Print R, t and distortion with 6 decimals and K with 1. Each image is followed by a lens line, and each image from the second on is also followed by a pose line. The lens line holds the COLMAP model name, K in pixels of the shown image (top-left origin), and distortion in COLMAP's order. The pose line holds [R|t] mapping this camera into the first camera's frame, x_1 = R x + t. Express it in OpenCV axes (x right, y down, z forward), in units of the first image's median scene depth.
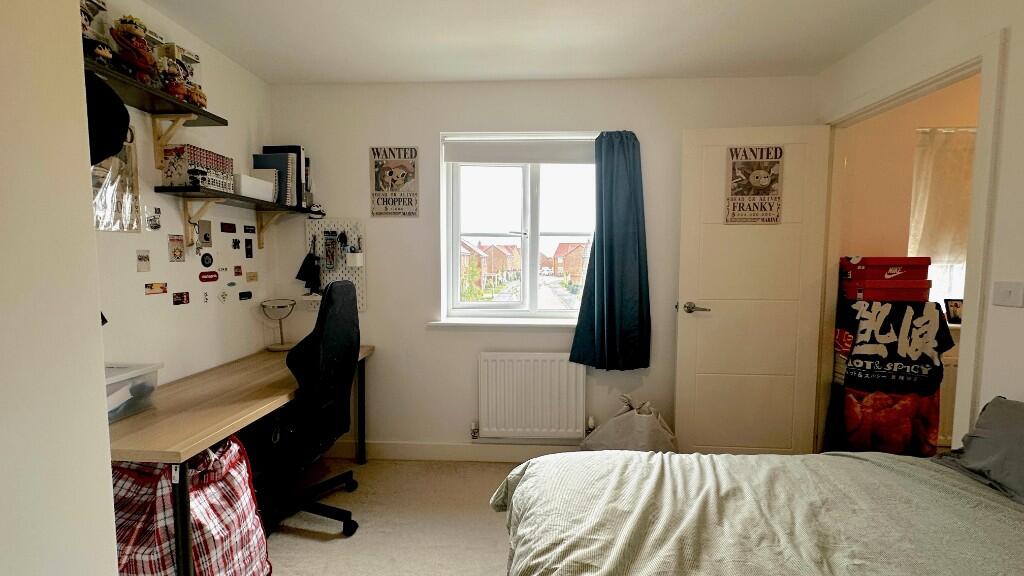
lens RADIAL K [[412.2, 0, 506.3], [0, 412.2, 286.9], [0, 0, 1]] dist [0.003535, -0.000213]
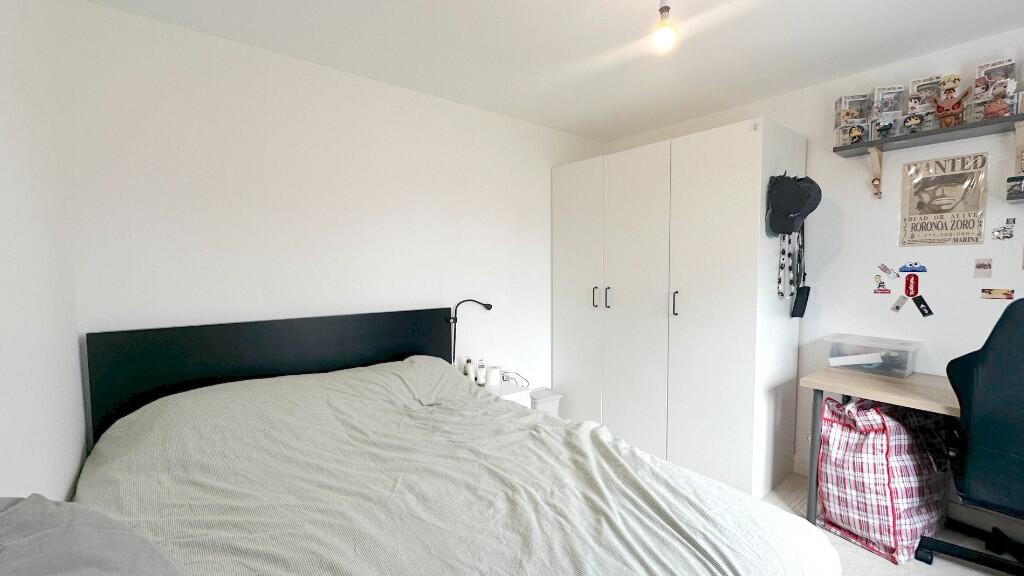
lens RADIAL K [[412.2, 0, 511.3], [0, 412.2, 289.6], [0, 0, 1]] dist [0.003535, -0.000213]
pose [[-0.749752, 0.036213, -0.660727, 1.224747], [-0.047811, 0.992927, 0.108673, -0.096565], [0.659990, 0.113068, -0.742718, 1.442457]]
